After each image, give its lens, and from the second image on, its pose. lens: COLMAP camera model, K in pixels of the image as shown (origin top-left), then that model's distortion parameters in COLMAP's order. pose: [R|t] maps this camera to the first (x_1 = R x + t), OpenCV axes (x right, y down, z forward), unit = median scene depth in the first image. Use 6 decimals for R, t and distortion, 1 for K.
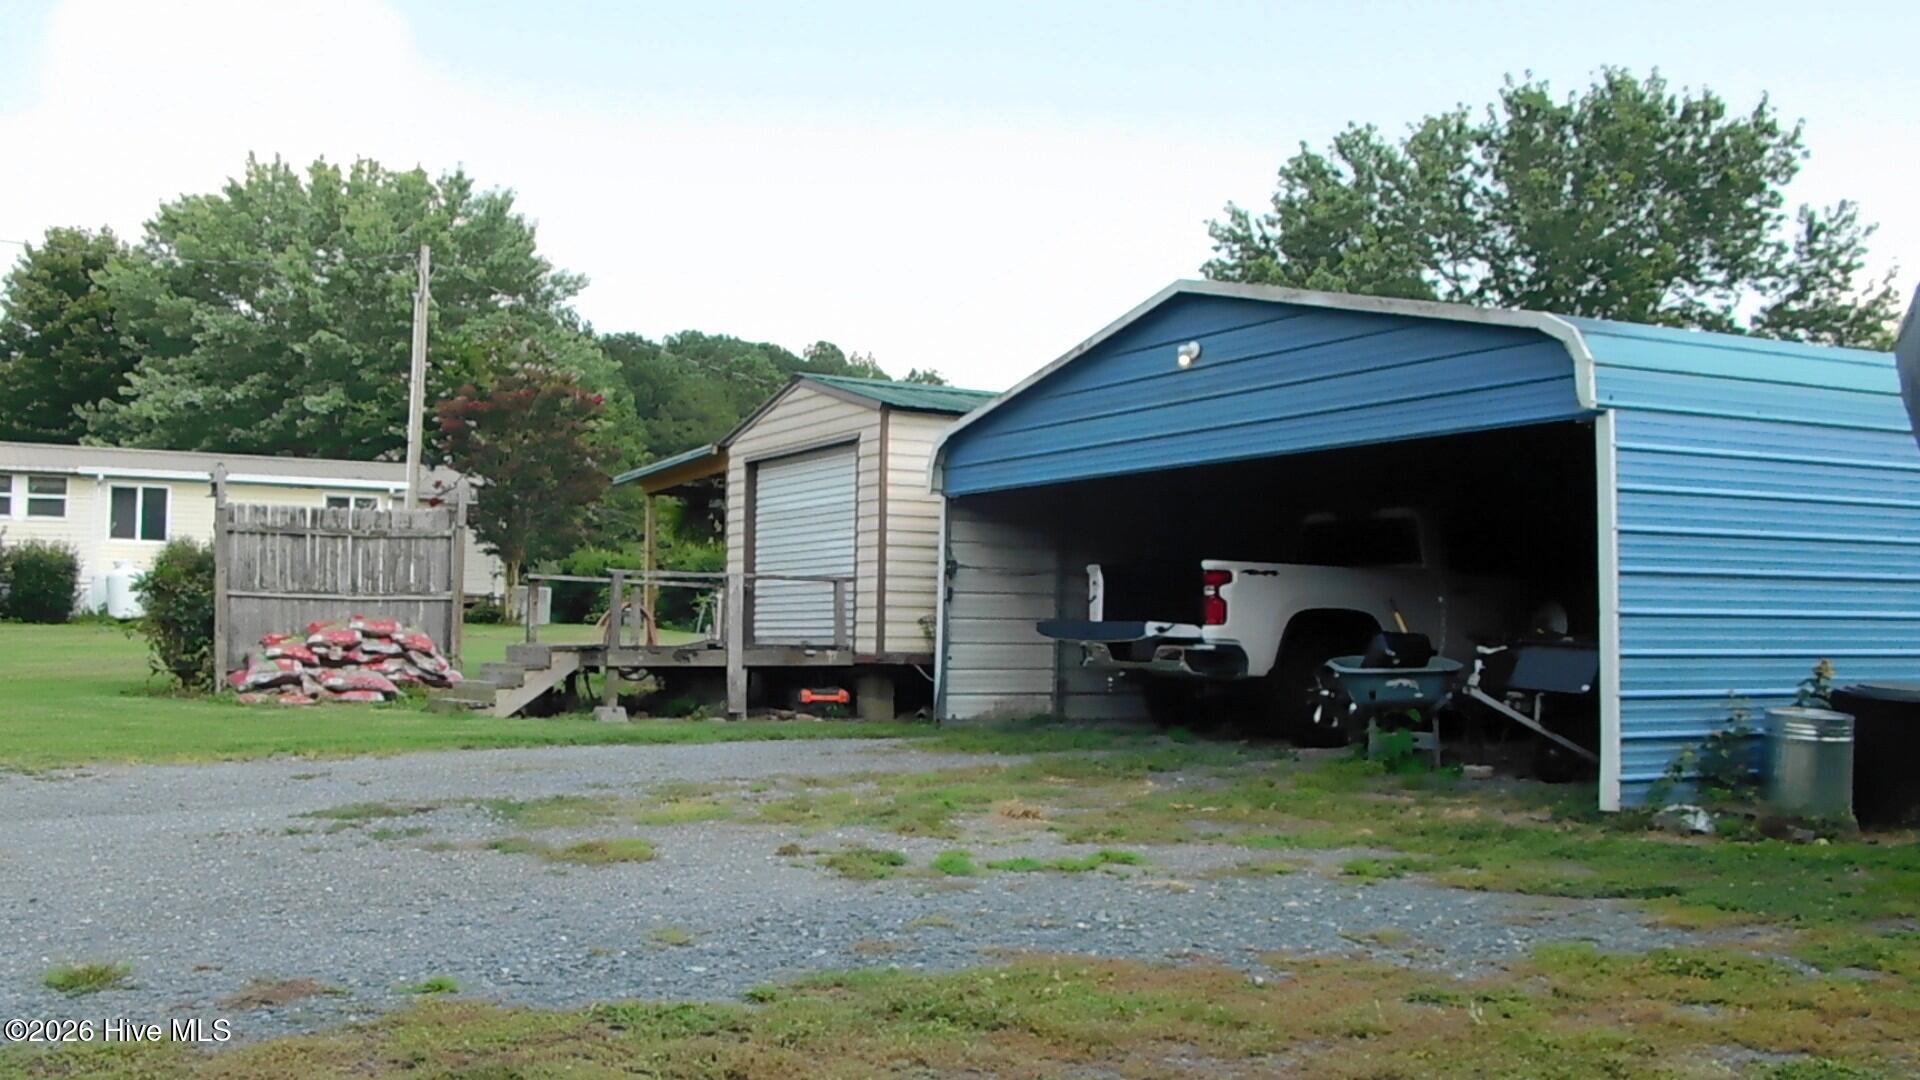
lens RADIAL K [[1924.1, 0, 960.0], [0, 1924.1, 540.0], [0, 0, 1]] dist [0.003233, -0.282813]
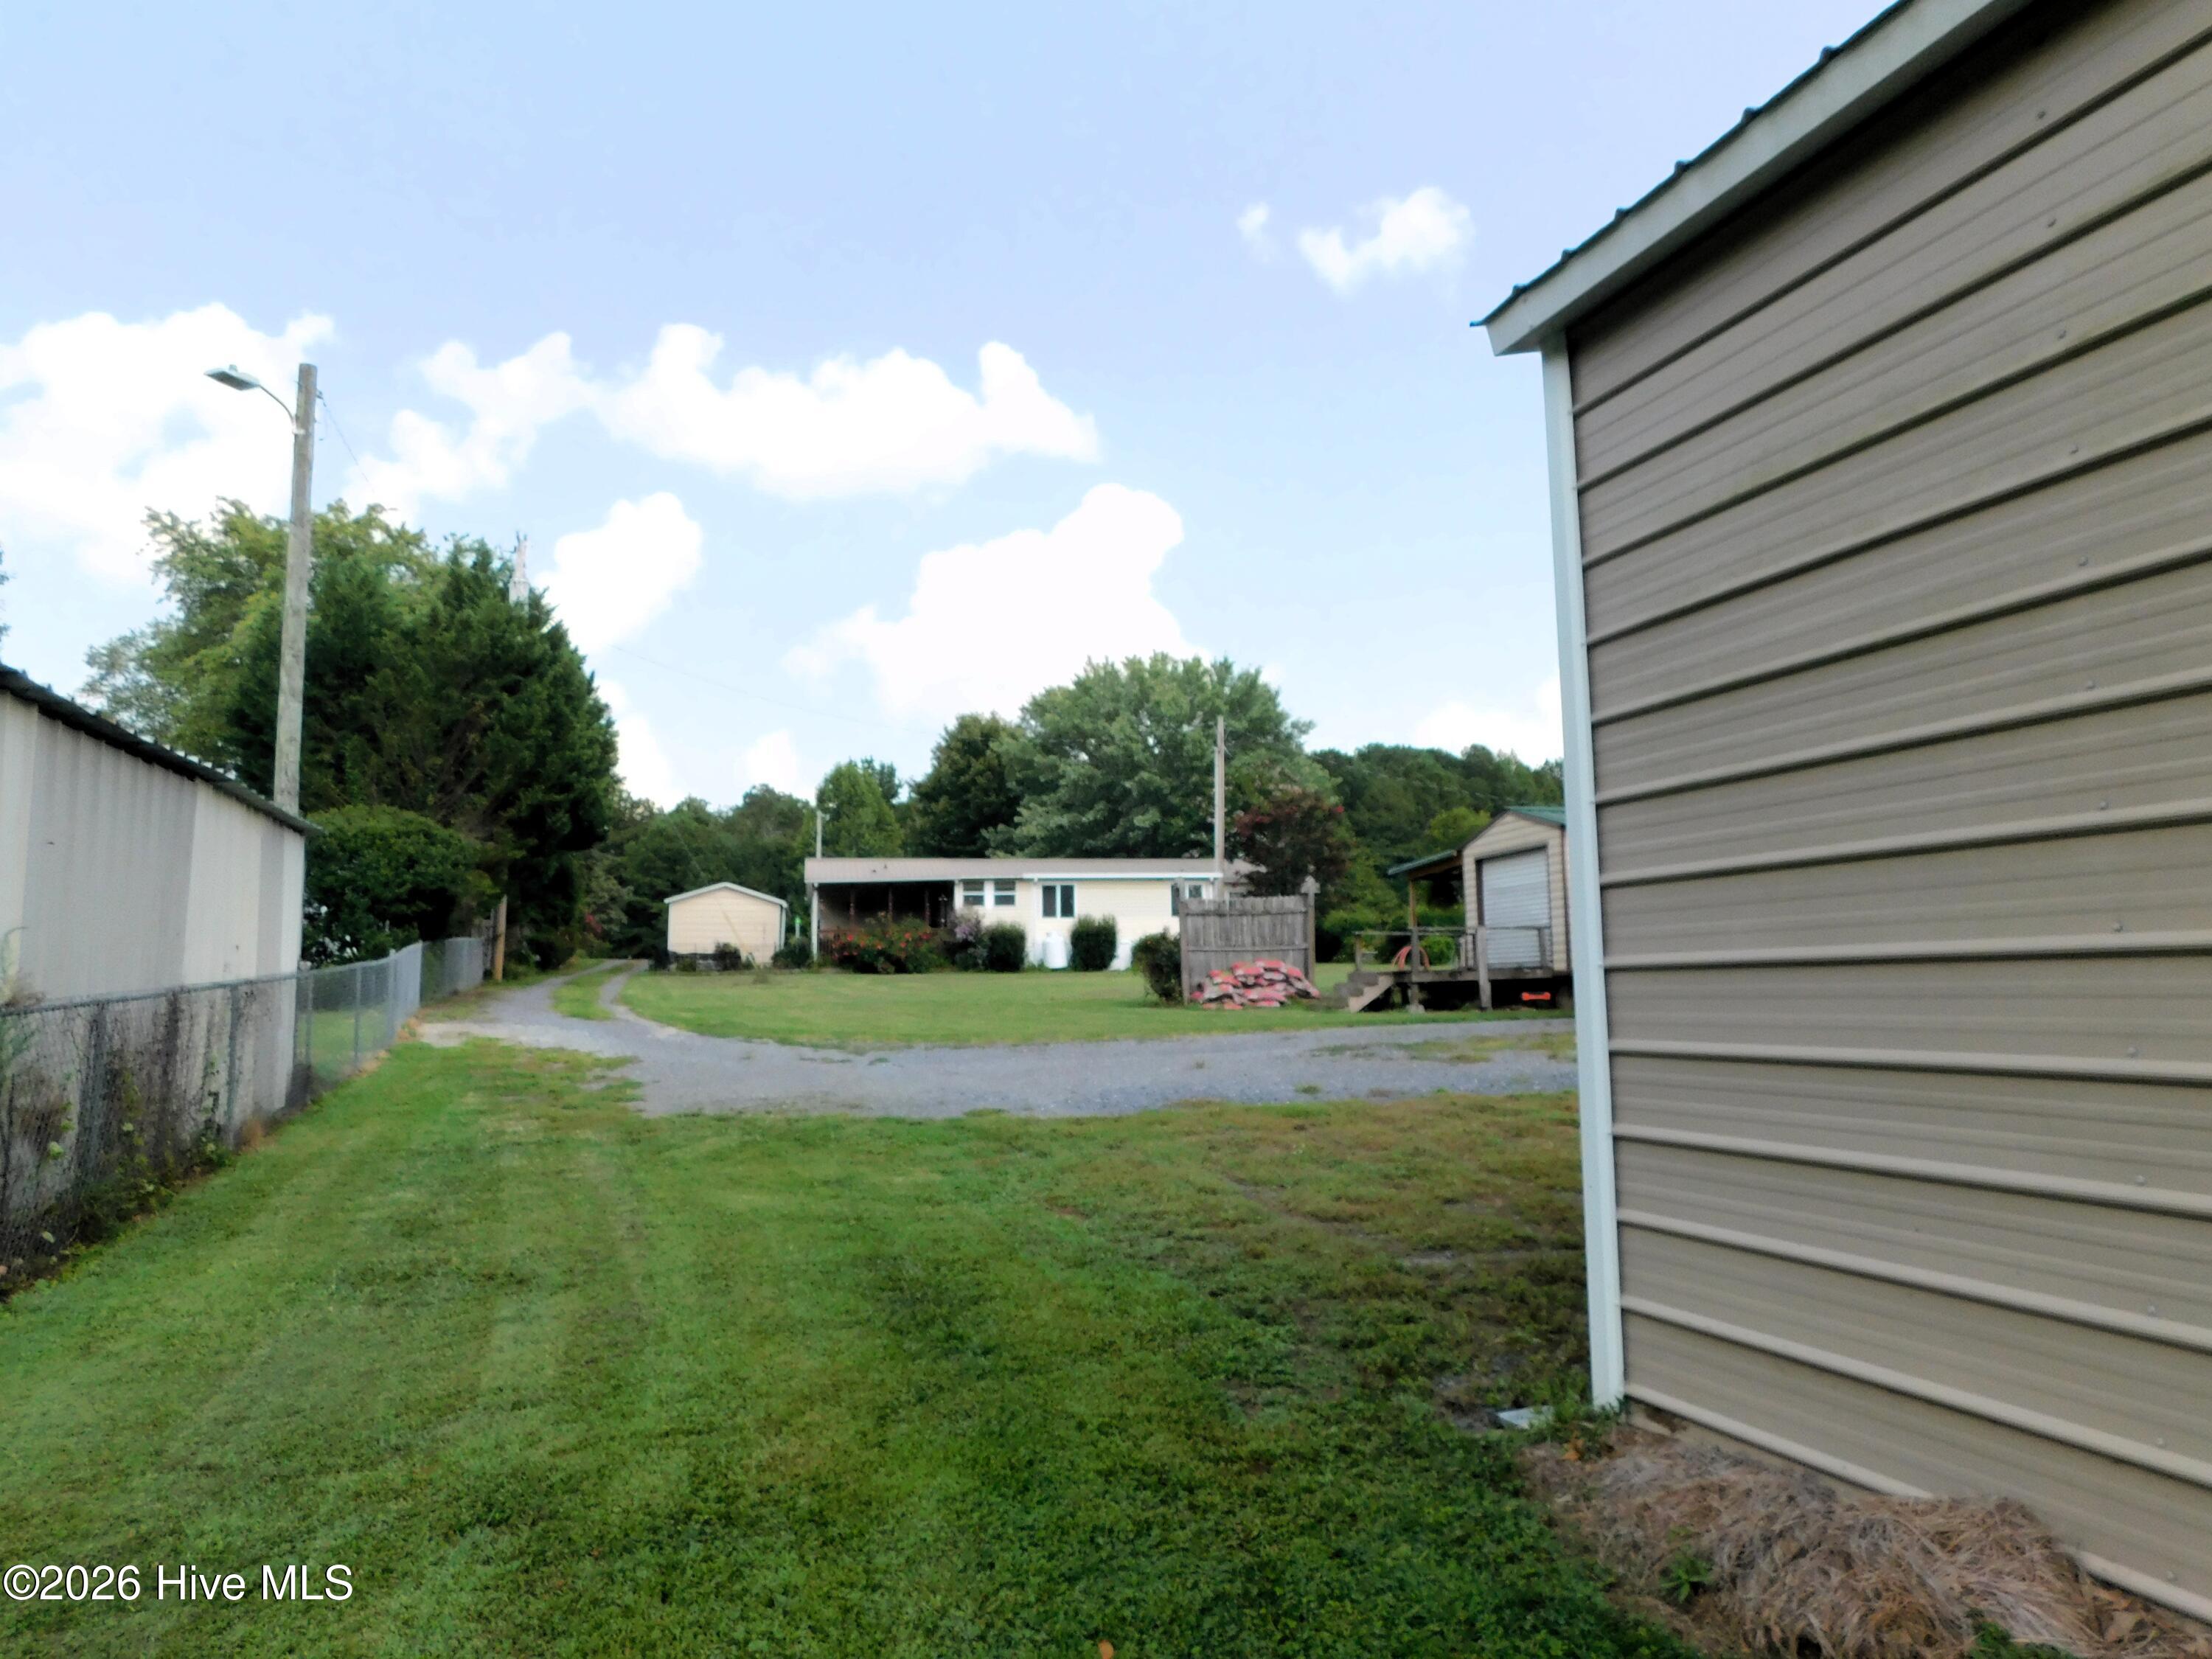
lens RADIAL K [[1484.9, 0, 1111.0], [0, 1484.9, 829.4], [0, 0, 1]] dist [-0.047462, 0.055529]
pose [[0.950932, -0.060206, -0.303486, -0.006607], [0.046470, 0.997550, -0.052287, -0.004874], [0.305891, 0.035618, 0.951400, -0.115938]]
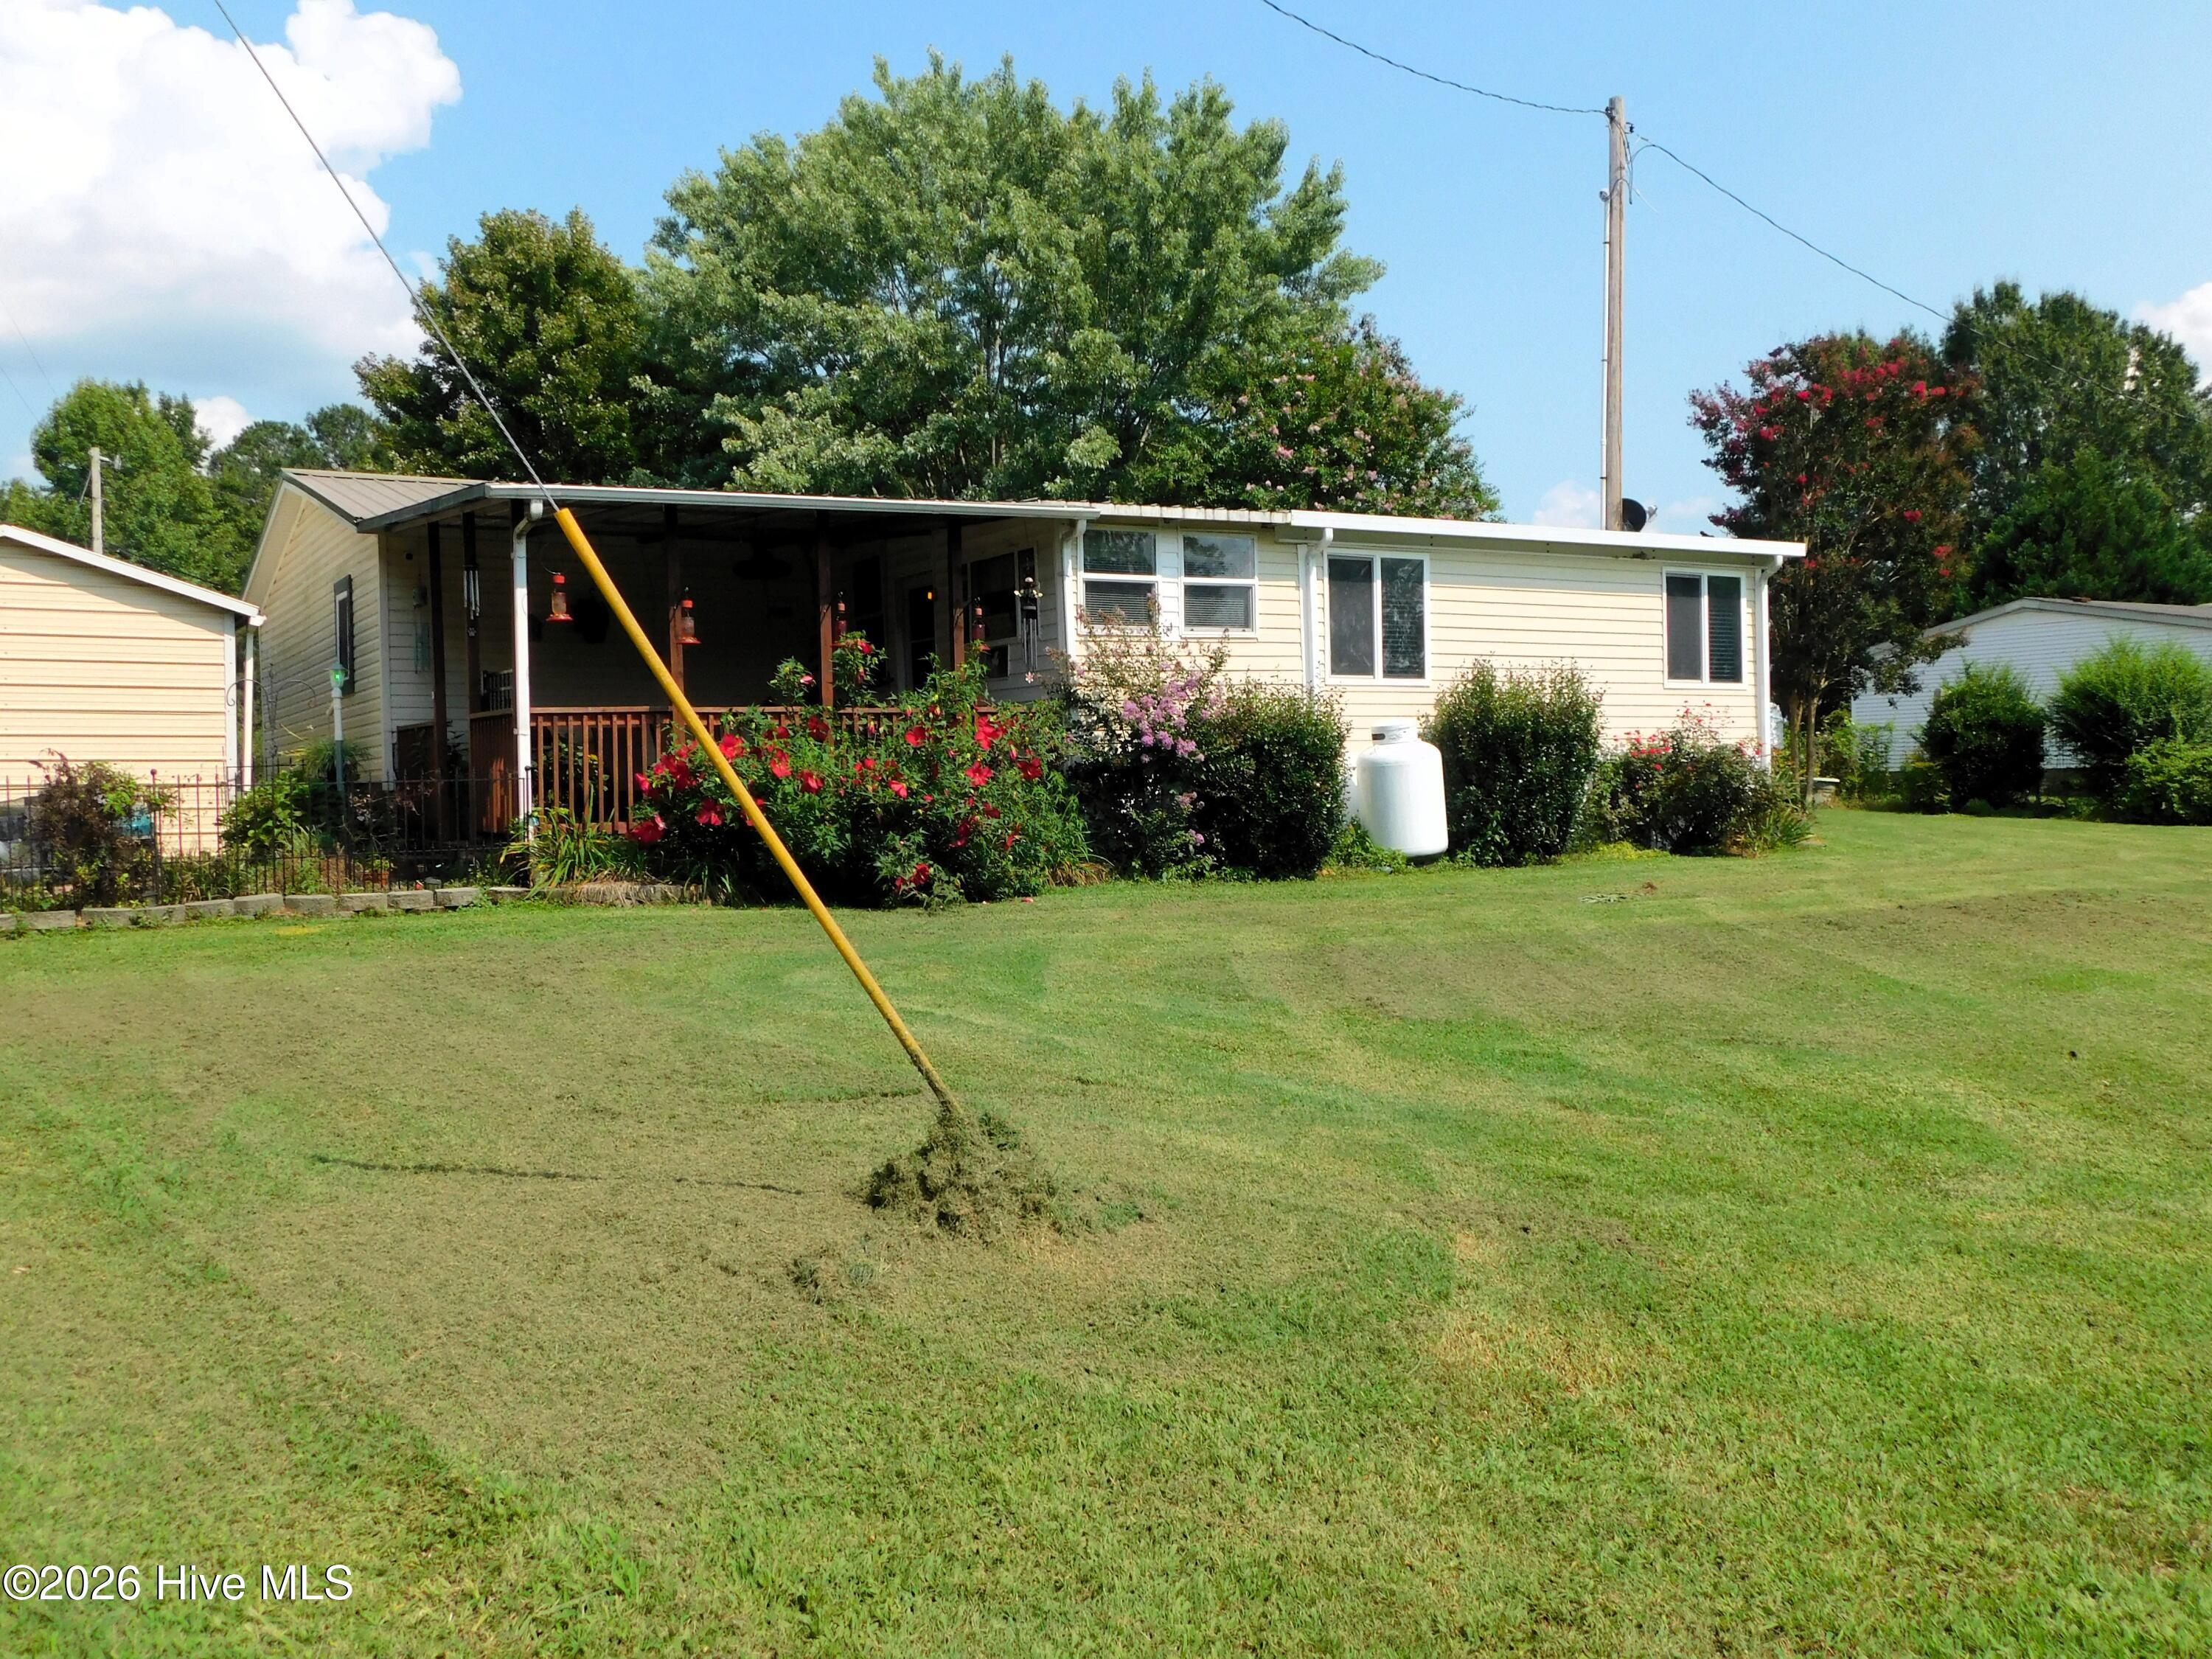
lens RADIAL K [[1913.2, 0, 1107.1], [0, 1913.2, 794.7], [0, 0, 1]] dist [-0.057558, 0.001786]
pose [[0.997697, -0.038688, 0.055718, -0.362913], [0.035048, 0.997277, 0.064886, -0.002240], [-0.058076, -0.062784, 0.996336, 0.385387]]
